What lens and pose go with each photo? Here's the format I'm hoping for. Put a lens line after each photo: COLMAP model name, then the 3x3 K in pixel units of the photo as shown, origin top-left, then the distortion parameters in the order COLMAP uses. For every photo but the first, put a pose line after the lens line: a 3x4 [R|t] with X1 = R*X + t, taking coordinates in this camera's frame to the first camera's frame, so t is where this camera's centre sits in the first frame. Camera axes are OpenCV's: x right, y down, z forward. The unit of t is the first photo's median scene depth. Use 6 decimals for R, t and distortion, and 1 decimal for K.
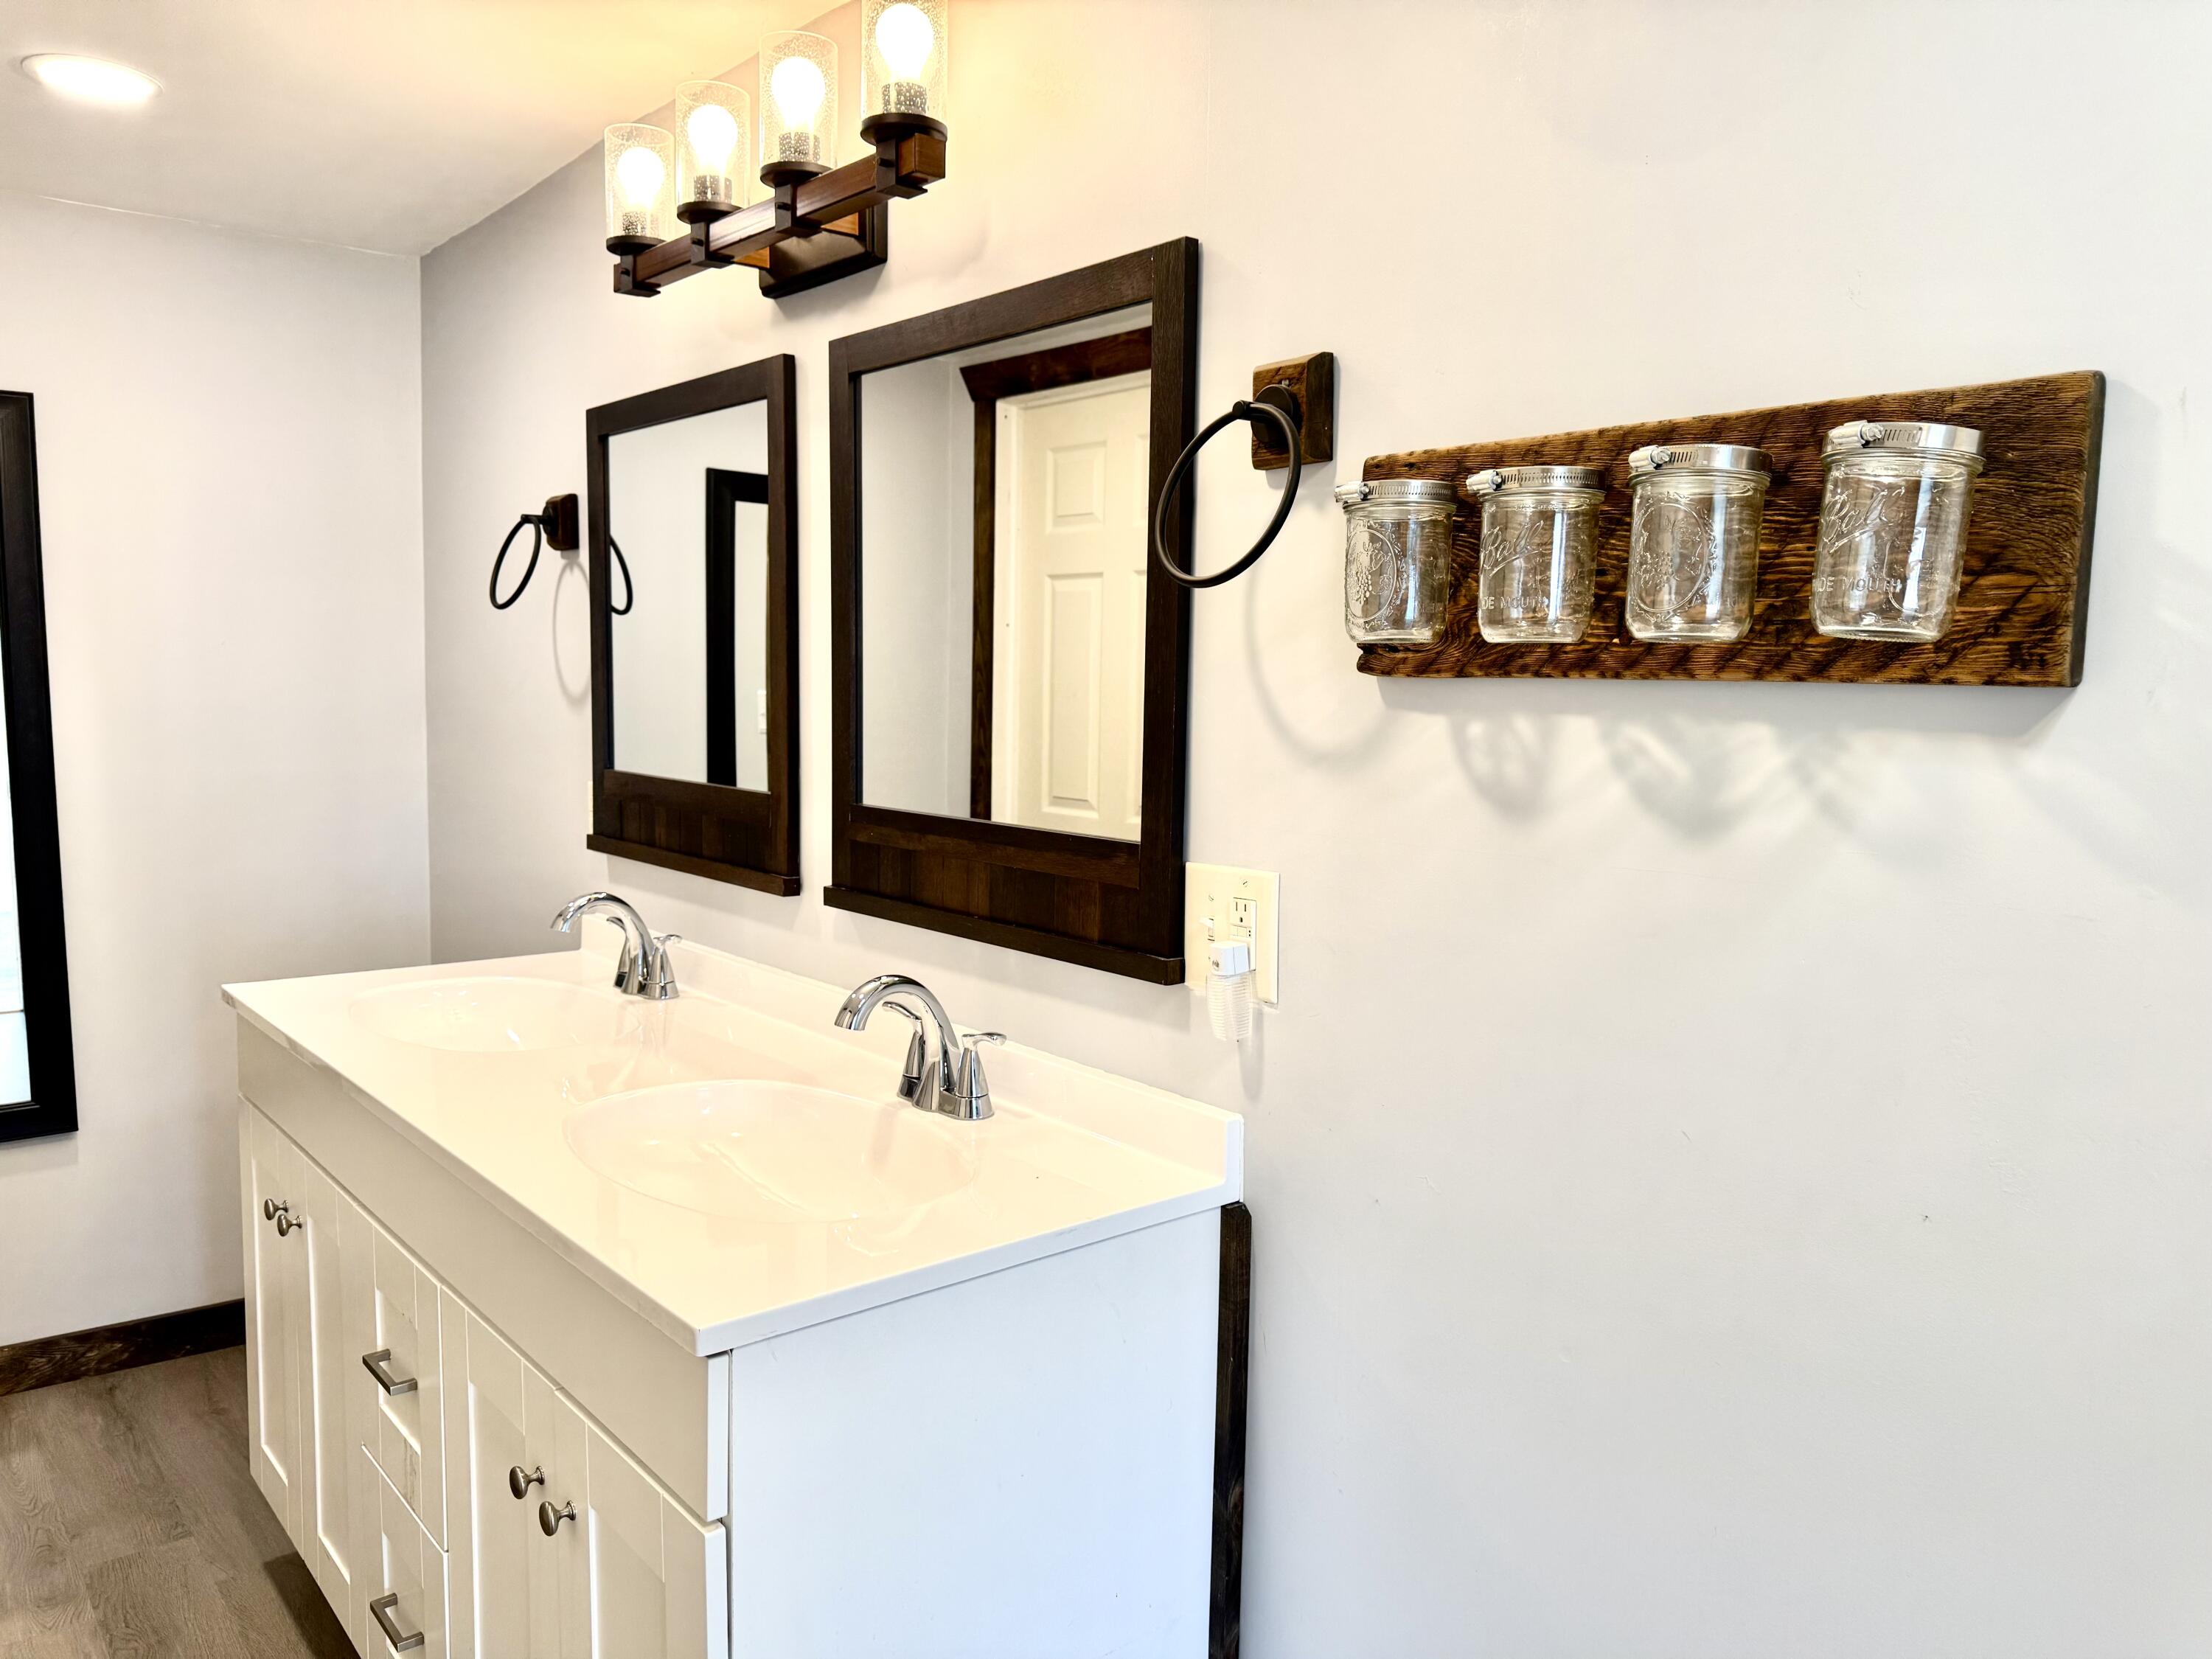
lens RADIAL K [[1560.3, 0, 1205.6], [0, 1560.3, 858.2], [0, 0, 1]] dist [-0.001046, -0.032086]
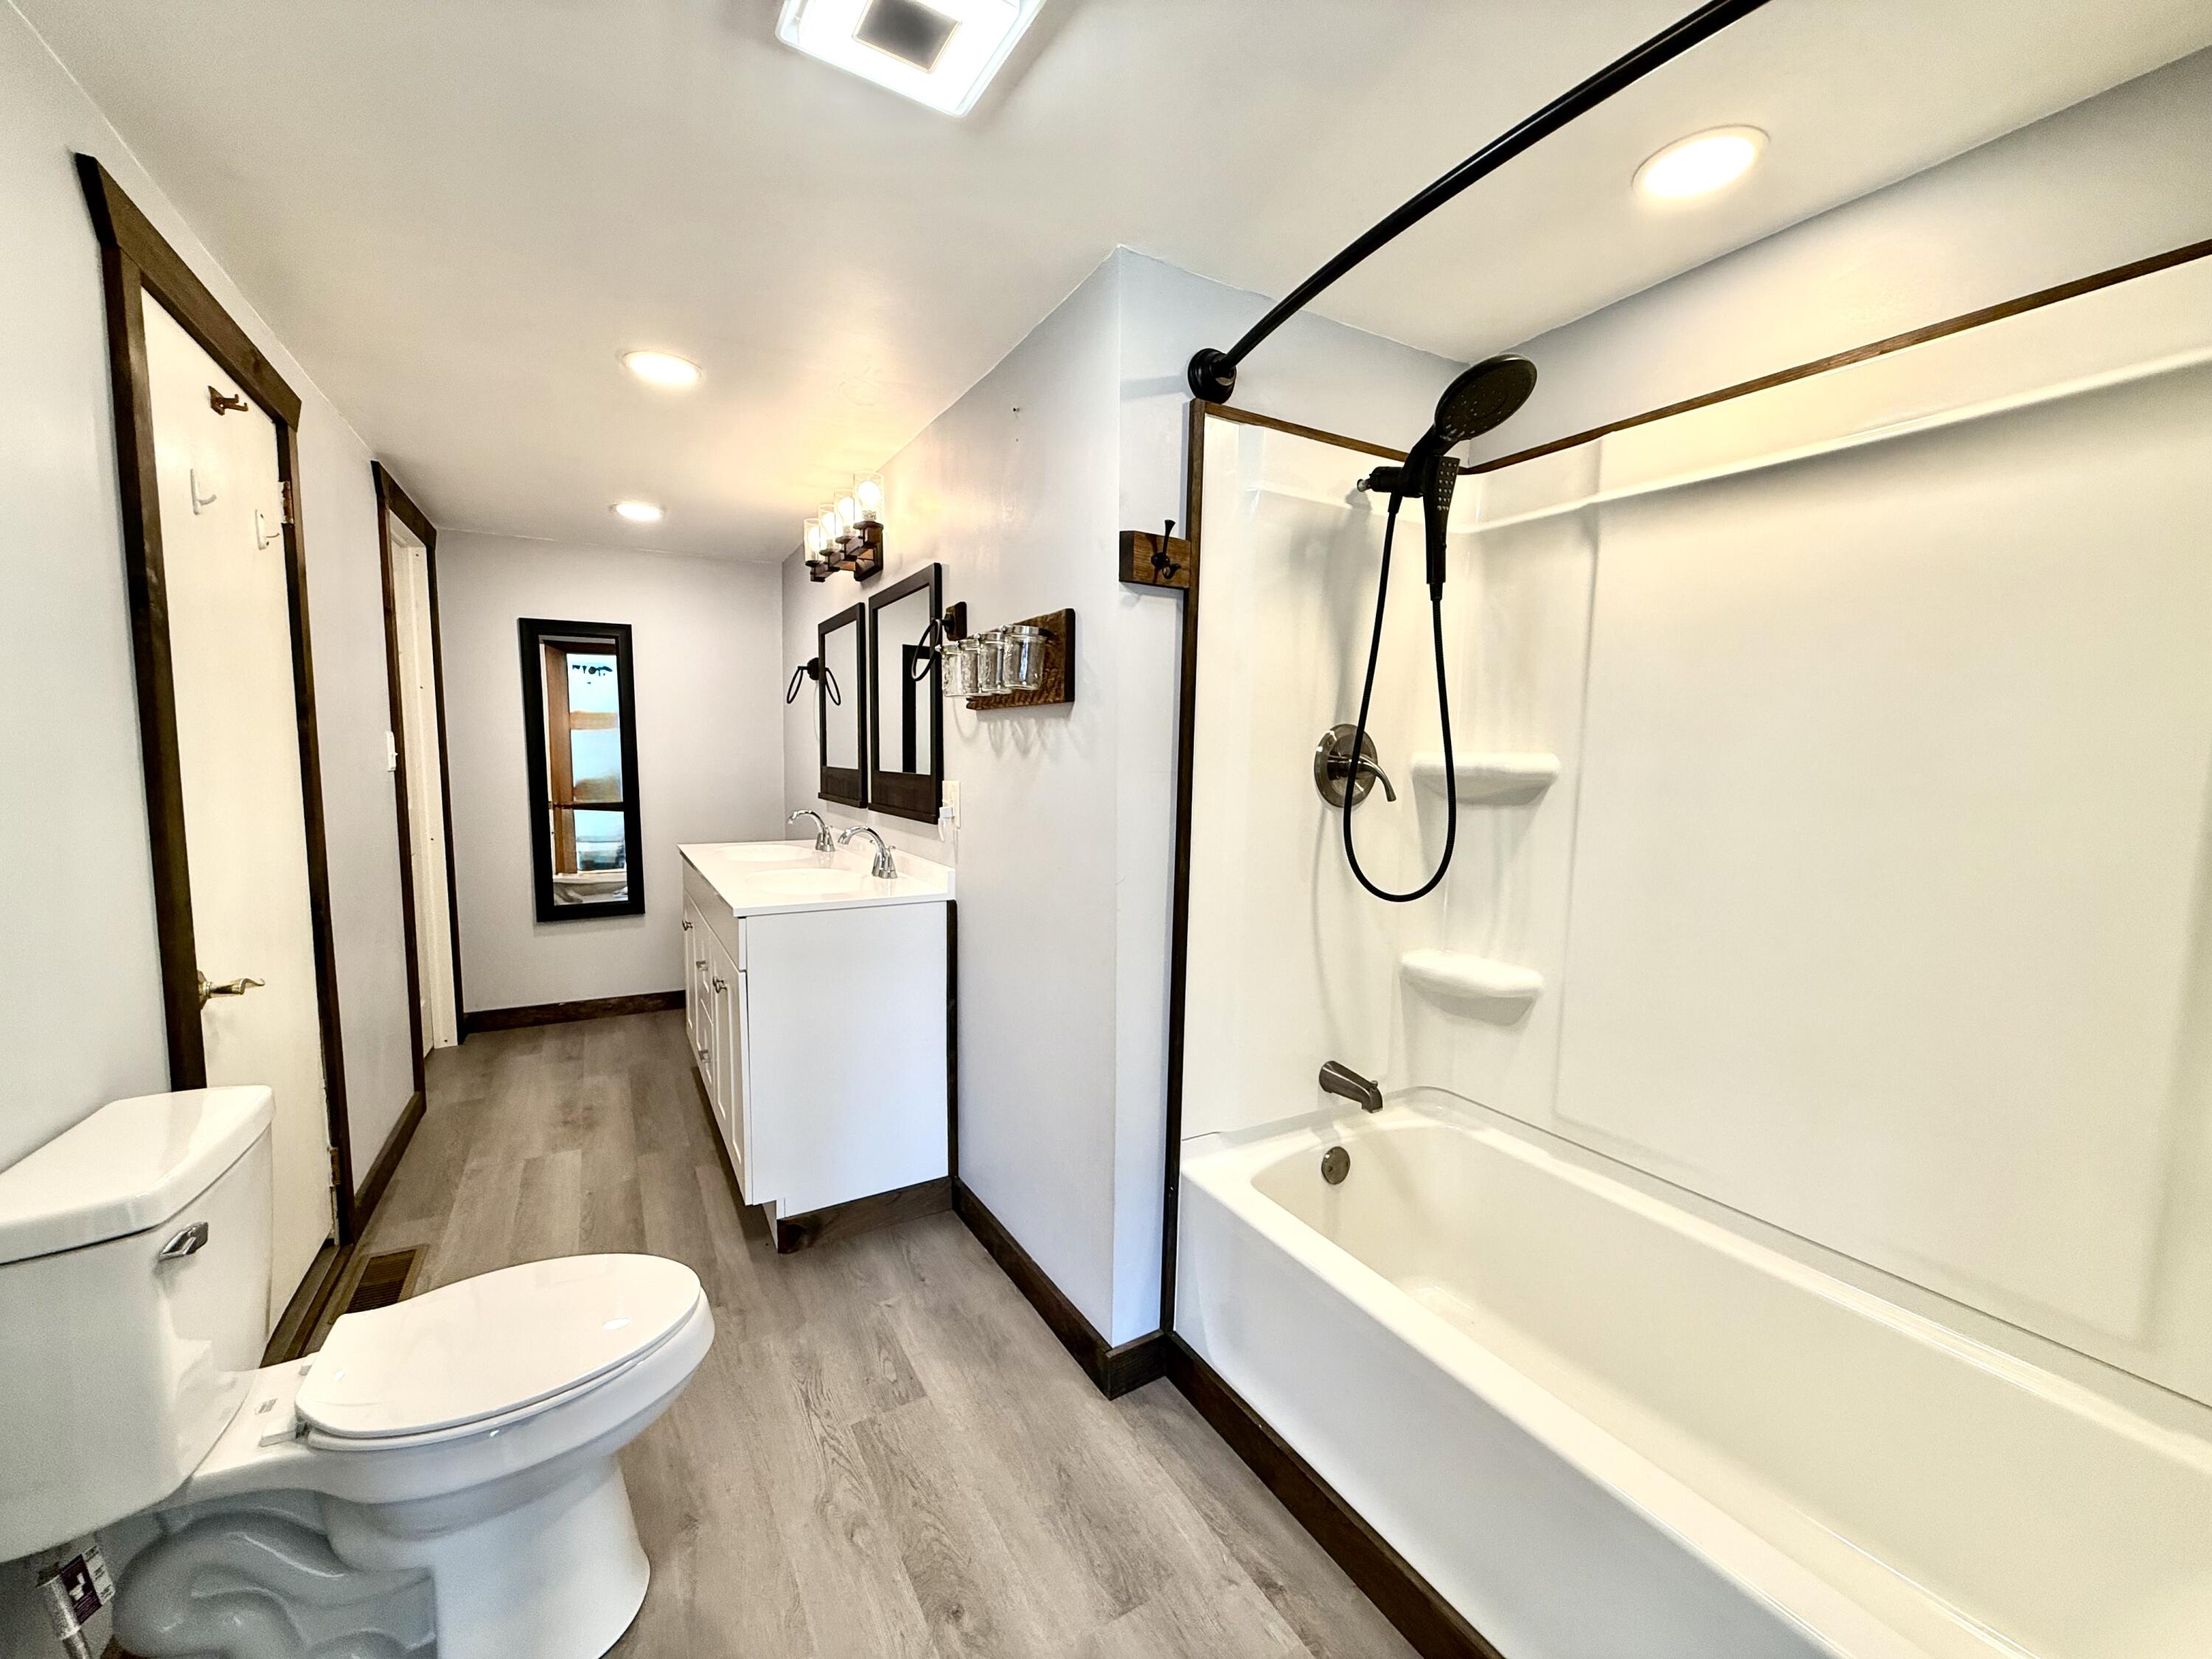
lens RADIAL K [[896.4, 0, 1106.0], [0, 896.4, 829.5], [0, 0, 1]] dist [-0.001674, -0.000017]
pose [[0.974304, -0.004000, -0.225202, 0.466938], [-0.000335, 0.999815, -0.019208, 0.087992], [0.225237, 0.018790, 0.974123, -0.370339]]
